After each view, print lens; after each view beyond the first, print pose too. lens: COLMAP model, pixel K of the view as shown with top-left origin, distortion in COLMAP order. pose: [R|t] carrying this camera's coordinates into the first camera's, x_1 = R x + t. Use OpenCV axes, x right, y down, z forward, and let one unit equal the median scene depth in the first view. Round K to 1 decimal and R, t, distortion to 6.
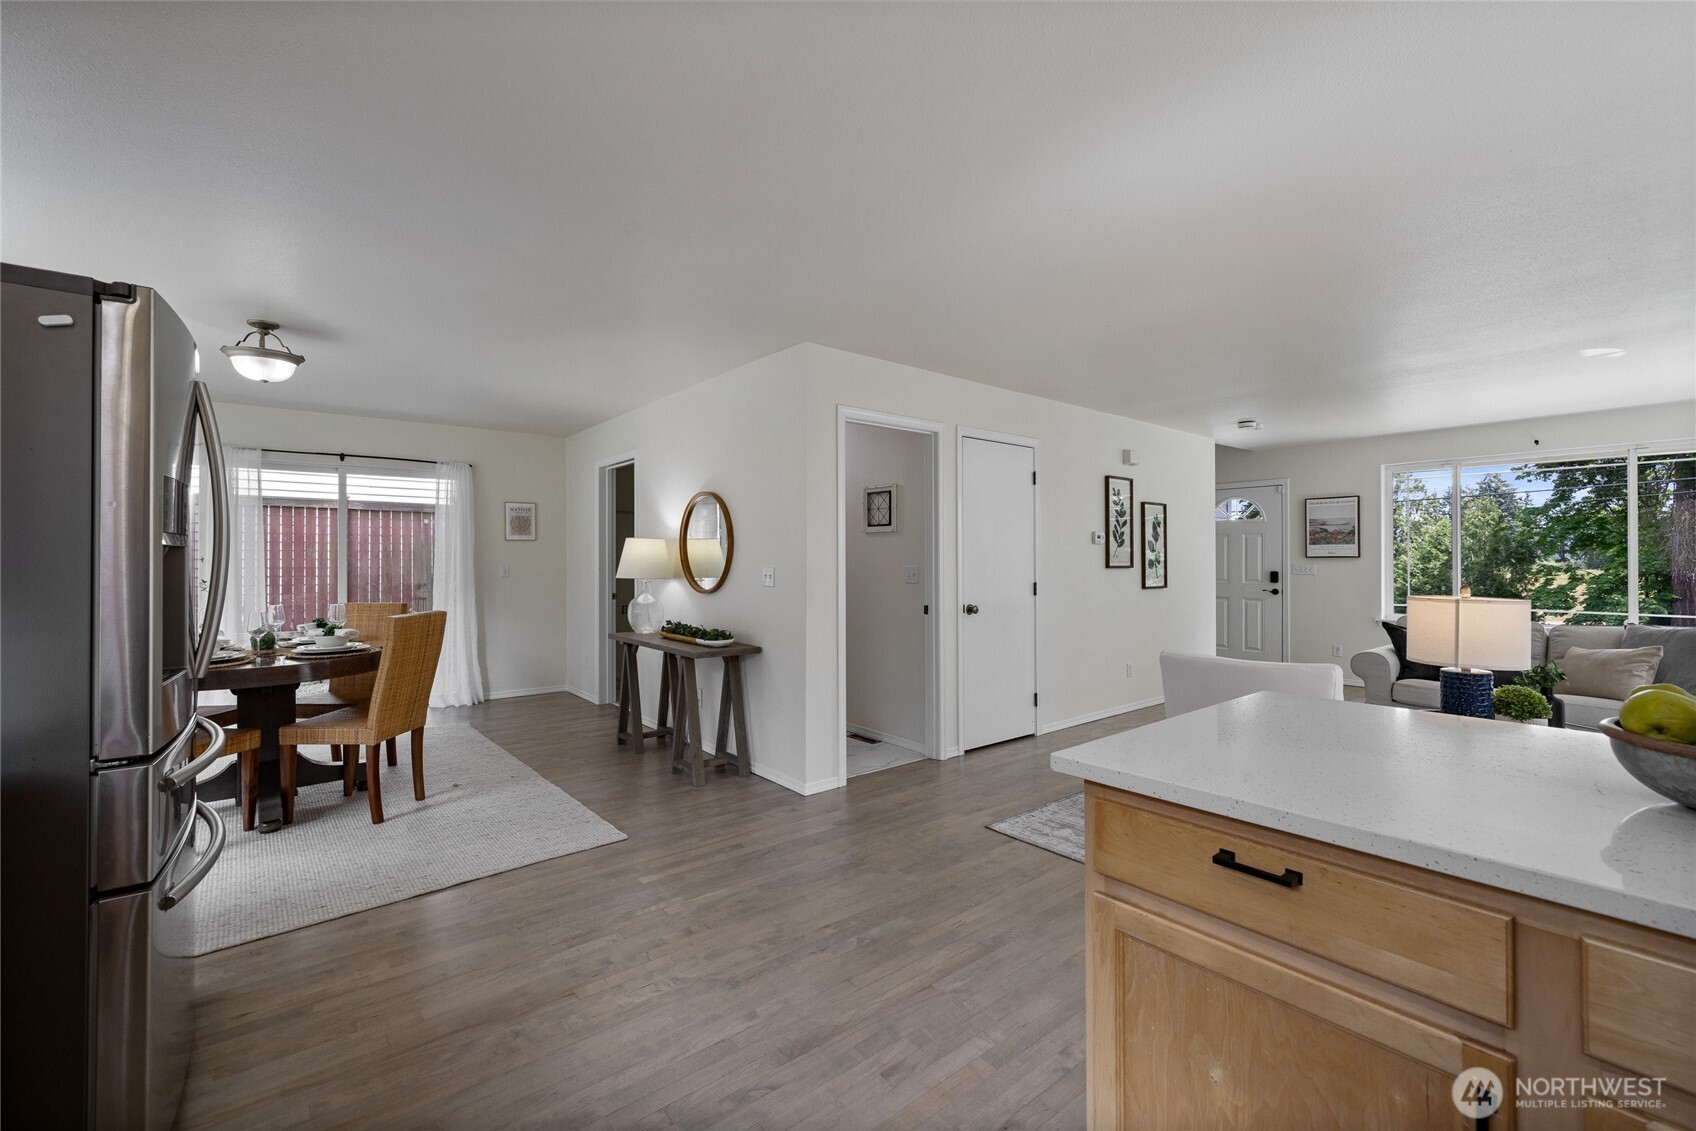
lens RADIAL K [[712.4, 0, 823.6], [0, 712.4, 558.3], [0, 0, 1]] dist [0.000660, -0.000080]
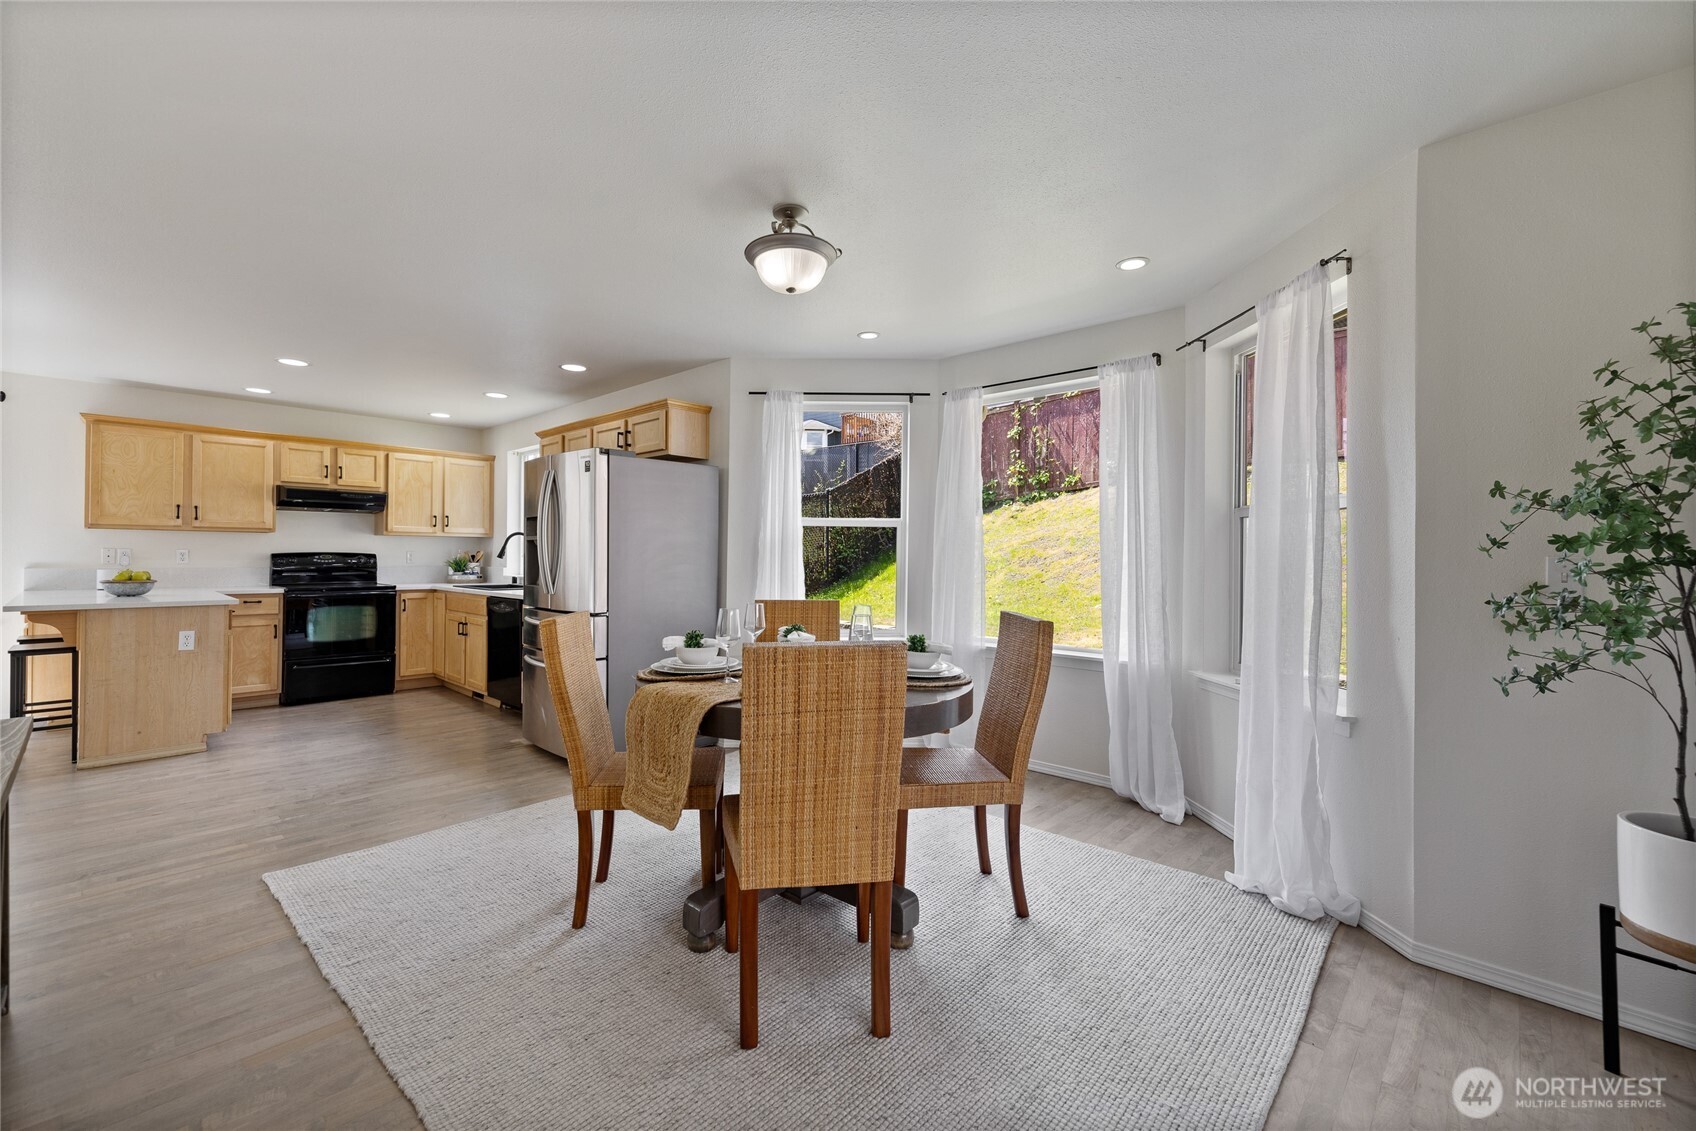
lens RADIAL K [[715.1, 0, 830.5], [0, 715.1, 550.6], [0, 0, 1]] dist [0.000507, 0.000064]
pose [[-0.990070, -0.002750, -0.140549, -0.782661], [-0.001741, 0.999972, -0.007300, 0.020075], [0.140565, -0.006983, -0.990047, 1.852588]]
